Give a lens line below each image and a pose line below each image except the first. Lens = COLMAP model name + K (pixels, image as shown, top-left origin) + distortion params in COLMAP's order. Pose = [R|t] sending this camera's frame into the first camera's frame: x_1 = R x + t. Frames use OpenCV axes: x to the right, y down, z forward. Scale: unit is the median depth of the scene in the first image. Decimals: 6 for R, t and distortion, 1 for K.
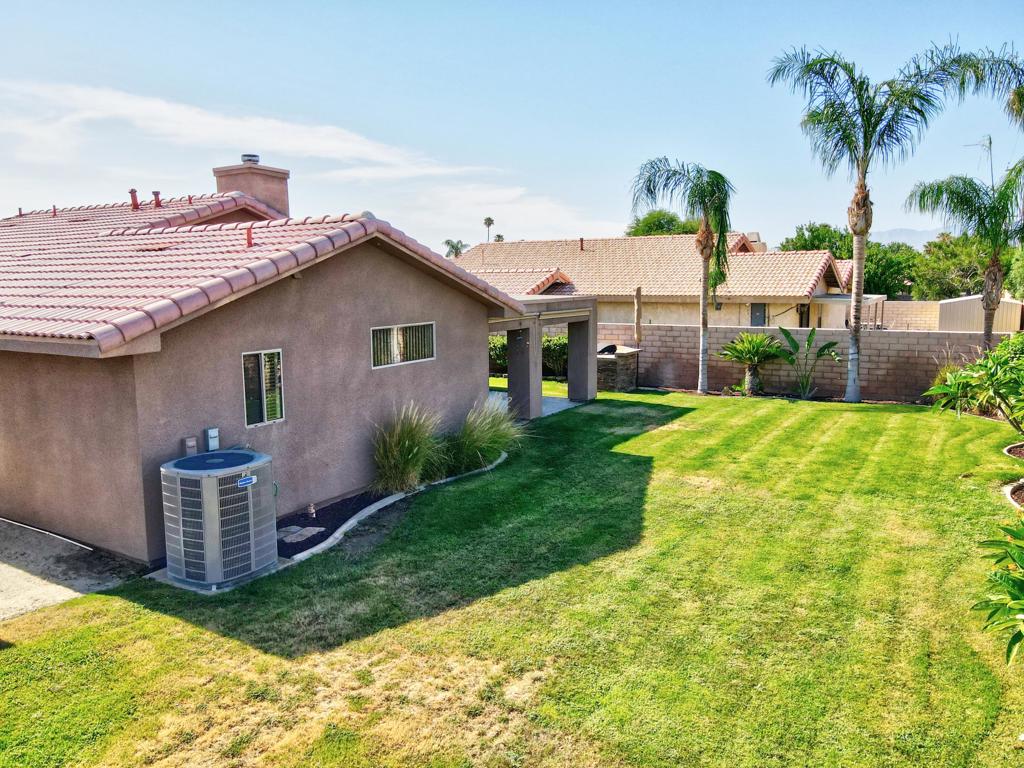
lens RADIAL K [[752.8, 0, 505.8], [0, 752.8, 376.6], [0, 0, 1]] dist [0.001434, 0.022700]
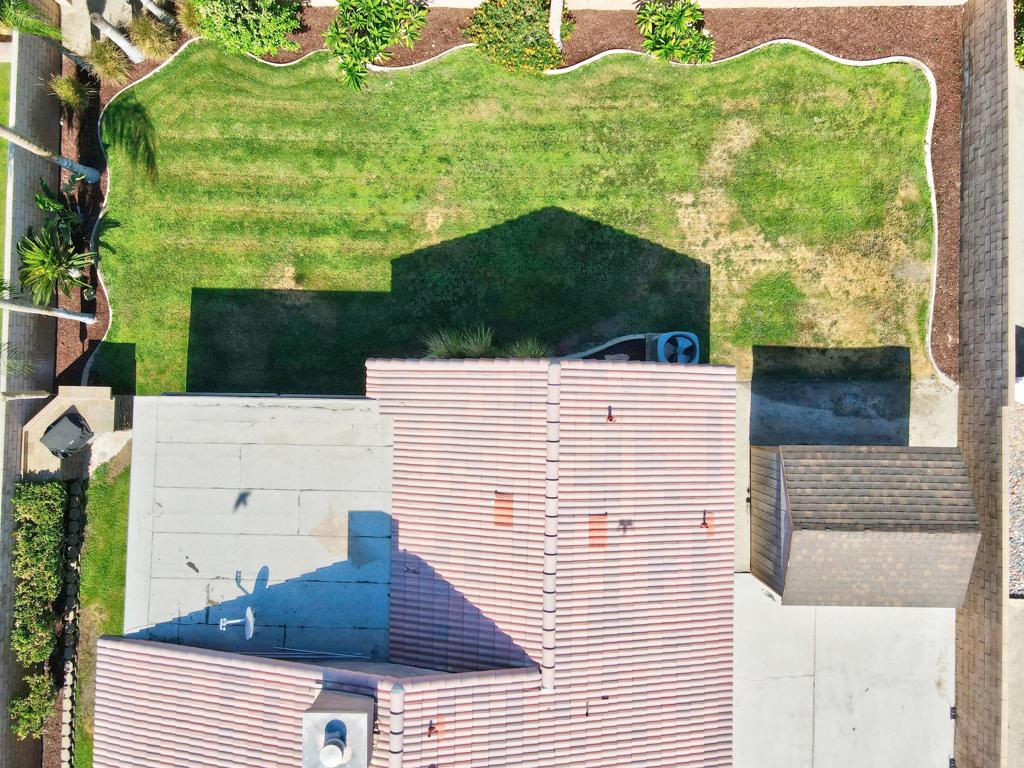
lens RADIAL K [[752.8, 0, 505.8], [0, 752.8, 376.6], [0, 0, 1]] dist [0.001434, 0.022700]
pose [[-0.510306, -0.859165, 0.037730, -0.245595], [0.129884, -0.033628, 0.990959, -1.987827], [-0.850128, 0.510593, 0.128753, 1.075070]]
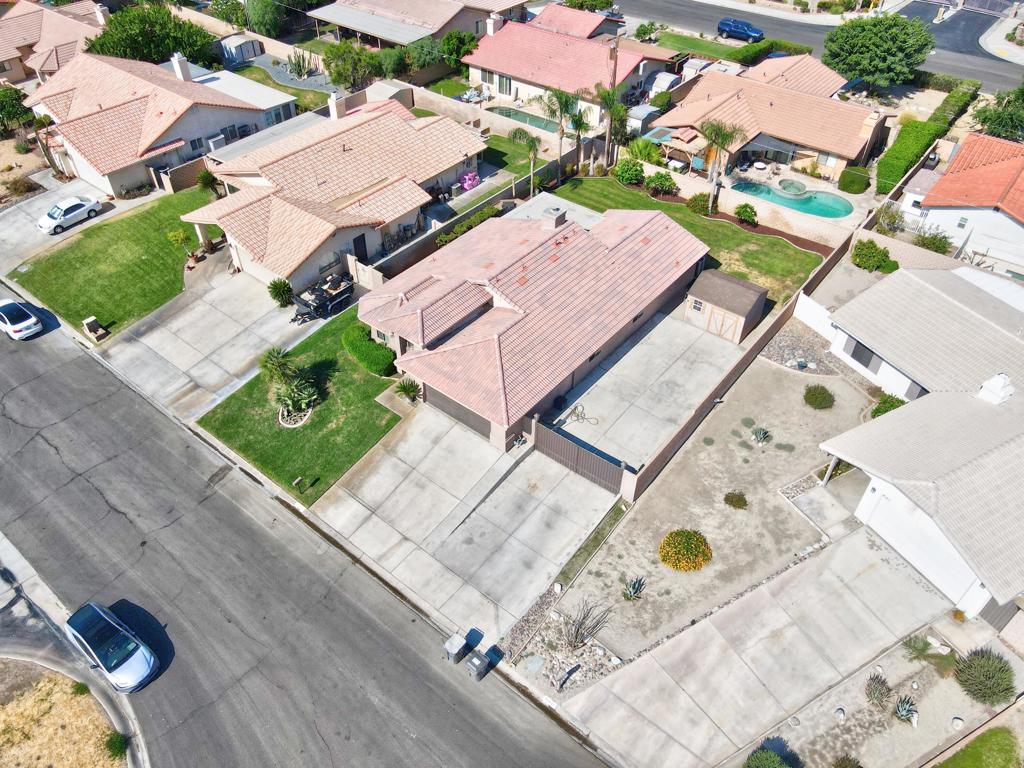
lens RADIAL K [[765.5, 0, 503.9], [0, 765.5, 364.6], [0, 0, 1]] dist [-0.012721, 0.077271]
pose [[0.130906, -0.647347, 0.750870, -5.568444], [0.130050, 0.762056, 0.634317, -3.260173], [-0.982828, 0.014615, 0.183945, 1.302539]]
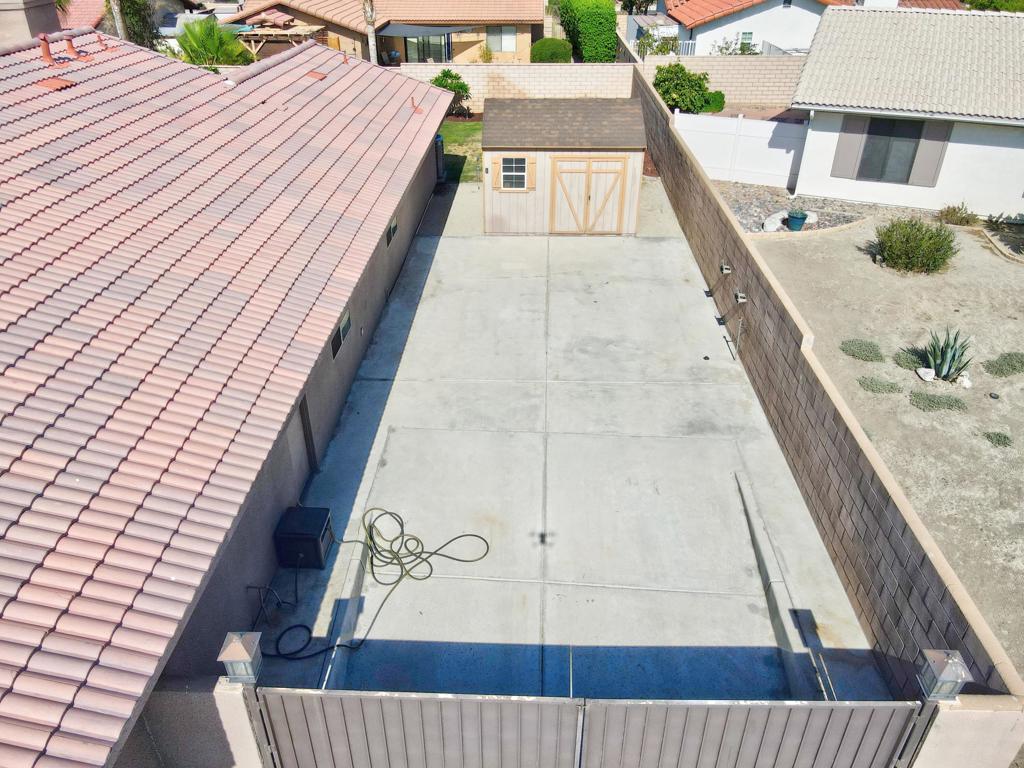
lens RADIAL K [[752.8, 0, 505.8], [0, 752.8, 376.6], [0, 0, 1]] dist [0.001434, 0.022700]
pose [[-0.488614, -0.442431, 0.752005, -2.841373], [0.122079, 0.818750, 0.561021, -0.666252], [-0.863917, 0.365927, -0.346041, 1.887154]]
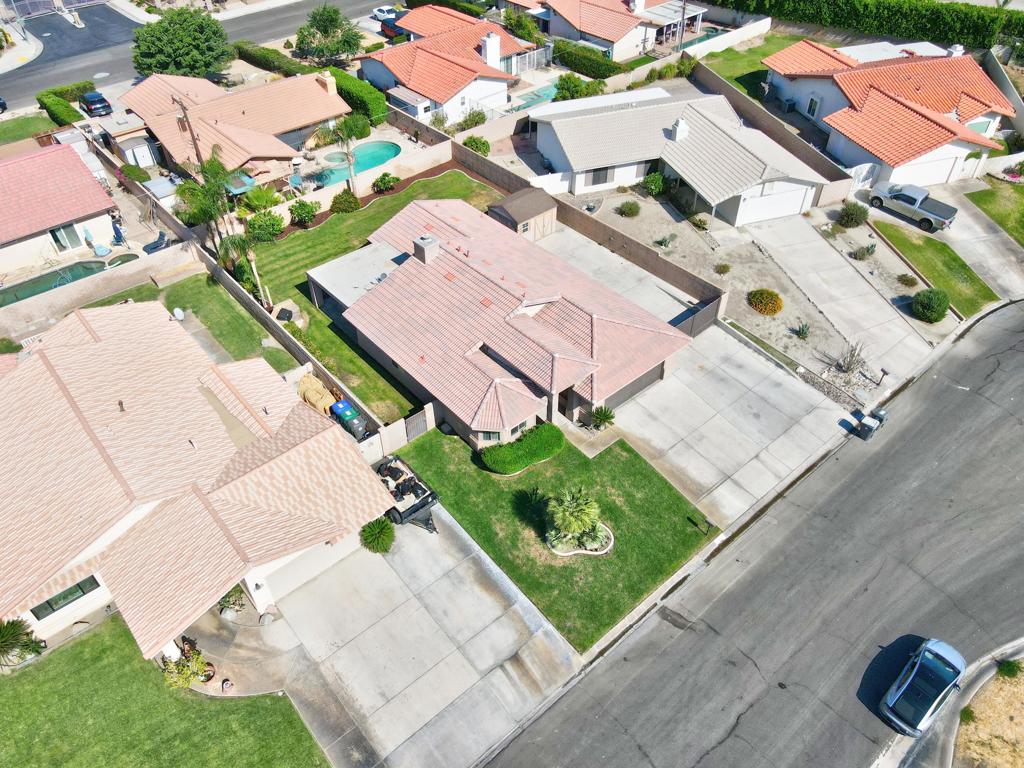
lens RADIAL K [[752.8, 0, 505.8], [0, 752.8, 376.6], [0, 0, 1]] dist [0.001434, 0.022700]
pose [[-0.952835, -0.192681, 0.234476, -2.560441], [0.054683, 0.650959, 0.757140, -3.804932], [-0.298522, 0.734252, -0.609721, 5.598838]]
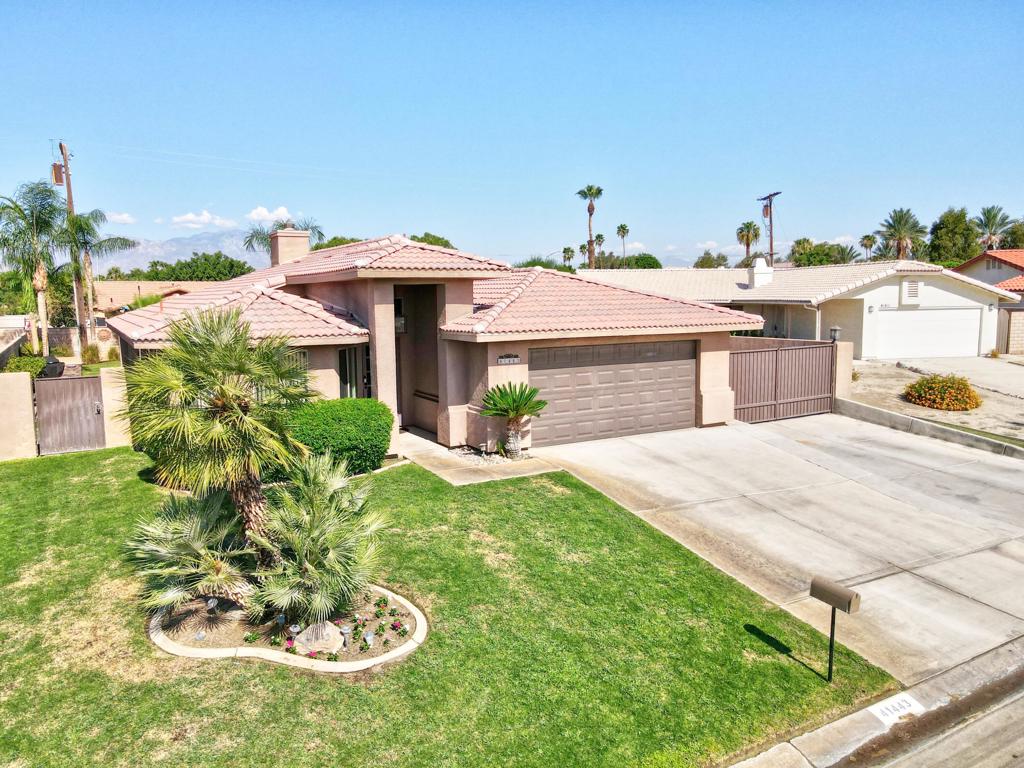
lens RADIAL K [[752.8, 0, 505.8], [0, 752.8, 376.6], [0, 0, 1]] dist [0.001434, 0.022700]
pose [[-0.879618, -0.034475, 0.474429, -2.896304], [0.081024, 0.971936, 0.220850, -0.584075], [-0.468729, 0.232703, -0.852140, 4.267672]]
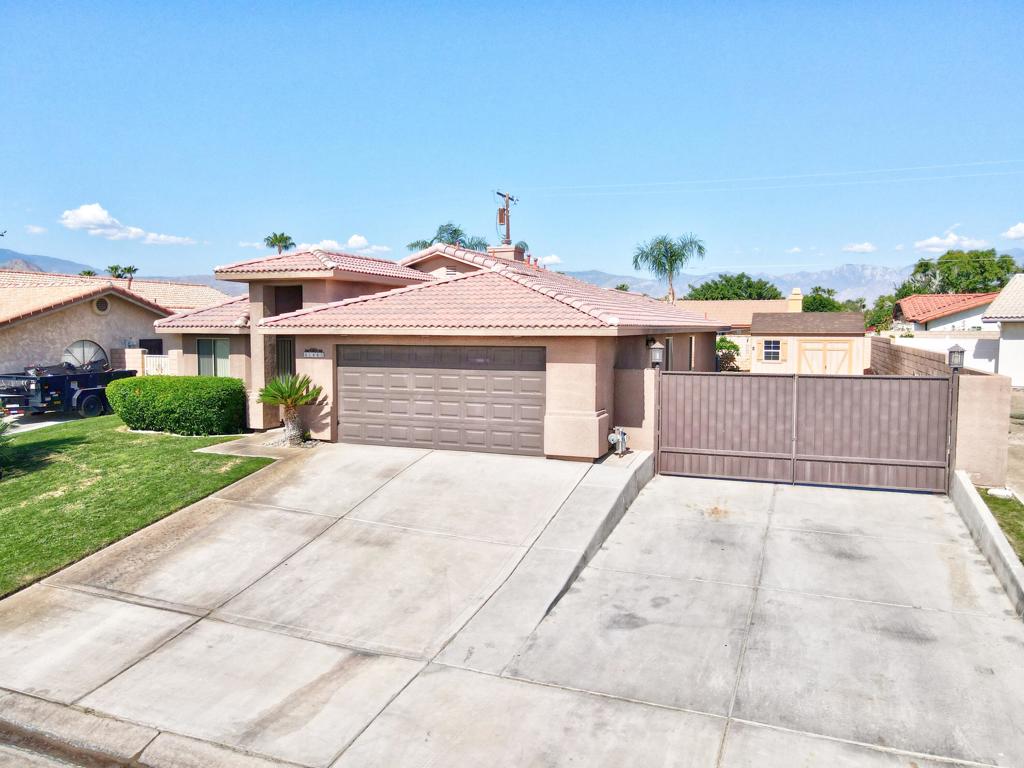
lens RADIAL K [[752.8, 0, 505.8], [0, 752.8, 376.6], [0, 0, 1]] dist [0.001434, 0.022700]
pose [[-0.171079, -0.058975, 0.983491, -3.998680], [0.132361, 0.987783, 0.082257, -0.263158], [-0.976326, 0.144249, -0.161183, 2.577746]]
